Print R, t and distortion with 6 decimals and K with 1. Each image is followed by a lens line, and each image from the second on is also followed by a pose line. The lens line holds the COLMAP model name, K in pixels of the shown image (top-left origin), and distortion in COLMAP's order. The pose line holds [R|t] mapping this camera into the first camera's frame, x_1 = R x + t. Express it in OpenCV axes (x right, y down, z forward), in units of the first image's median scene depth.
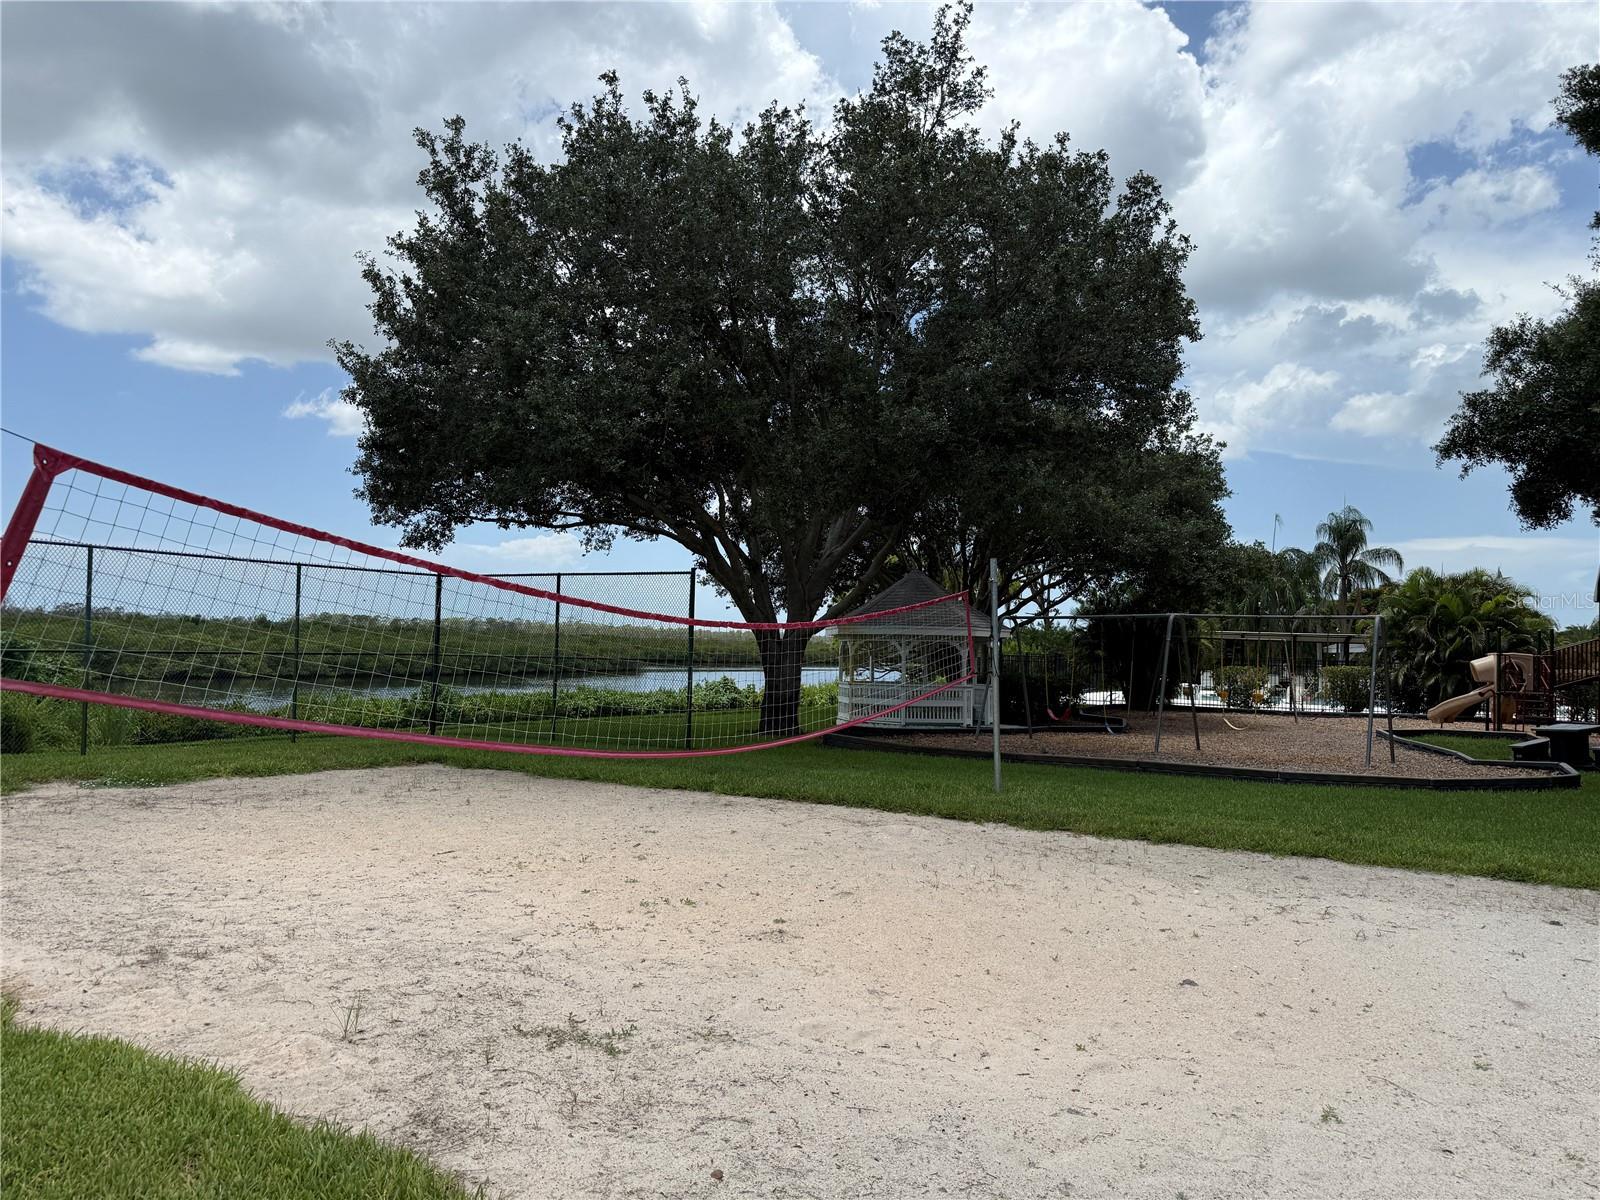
lens RADIAL K [[1133.8, 0, 800.0], [0, 1133.8, 600.0], [0, 0, 1]] dist [0.007636, -0.004129]
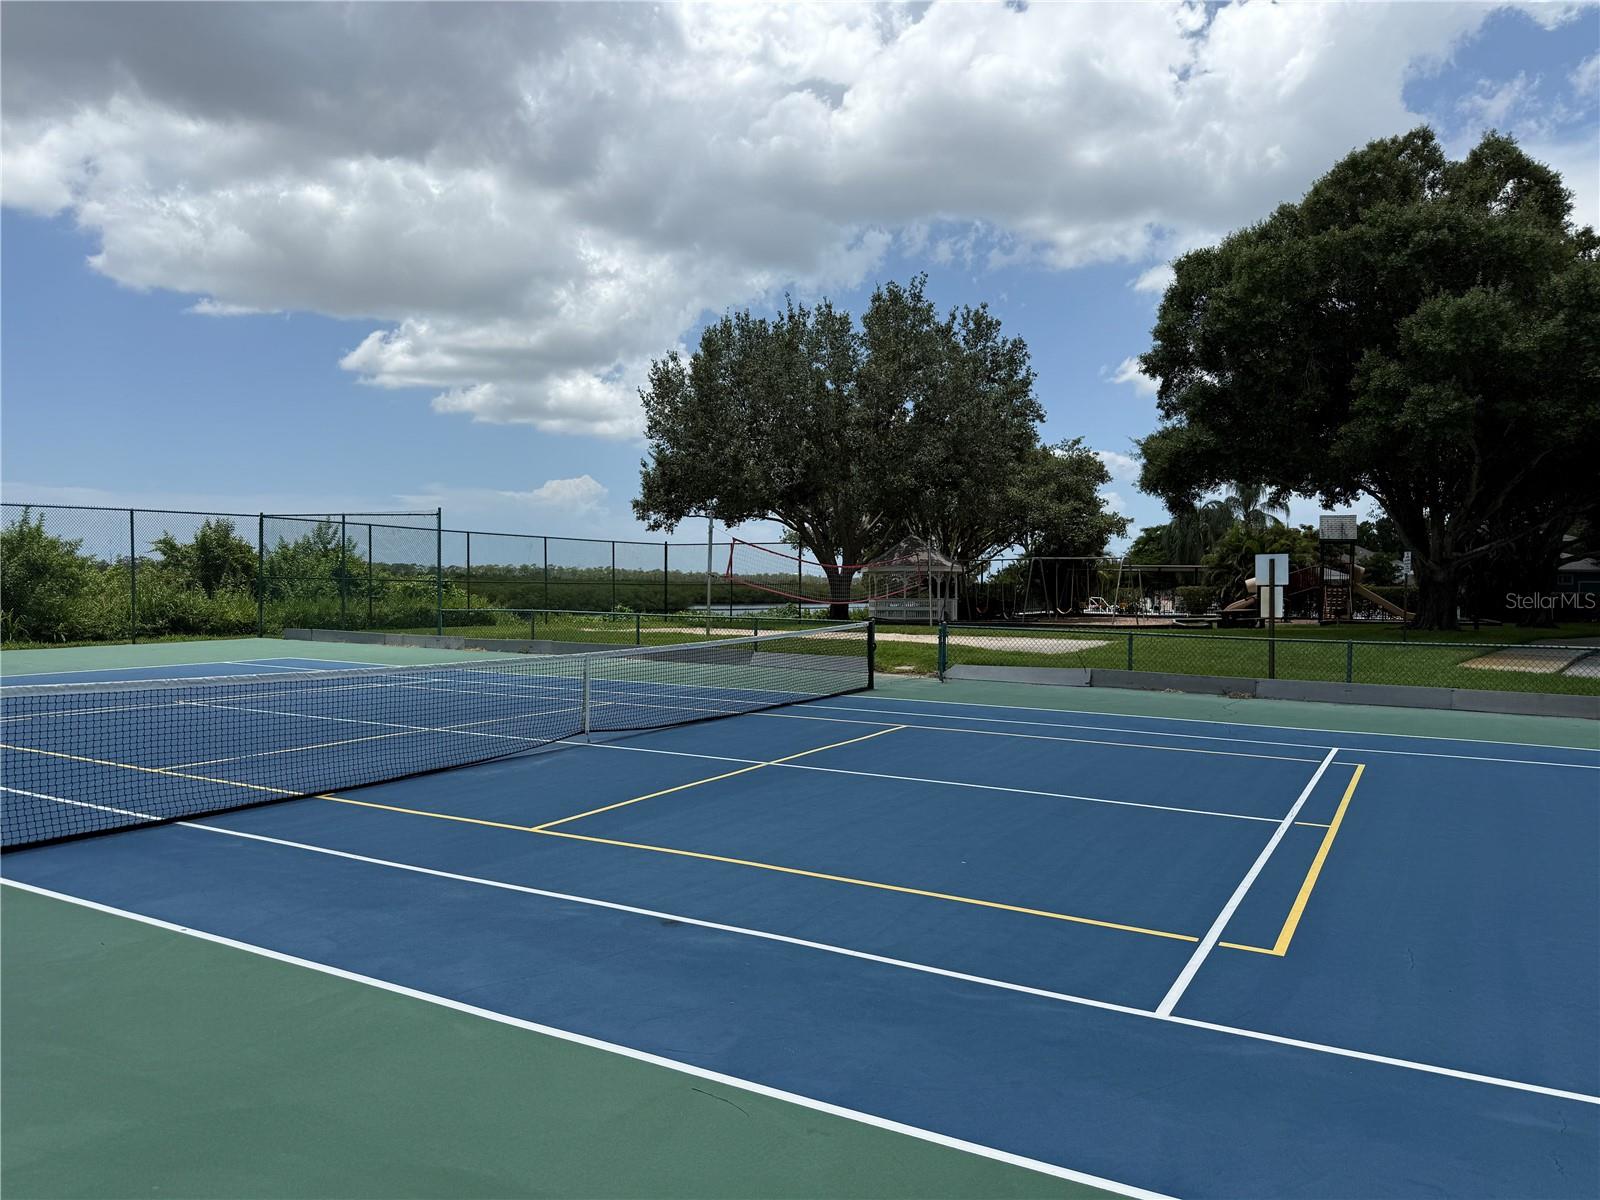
lens RADIAL K [[1133.8, 0, 800.0], [0, 1133.8, 600.0], [0, 0, 1]] dist [0.007636, -0.004129]
pose [[0.999568, -0.018130, -0.023129, -0.039198], [0.019313, 0.998462, 0.051976, -0.023750], [0.022151, -0.052400, 0.998380, -0.923110]]
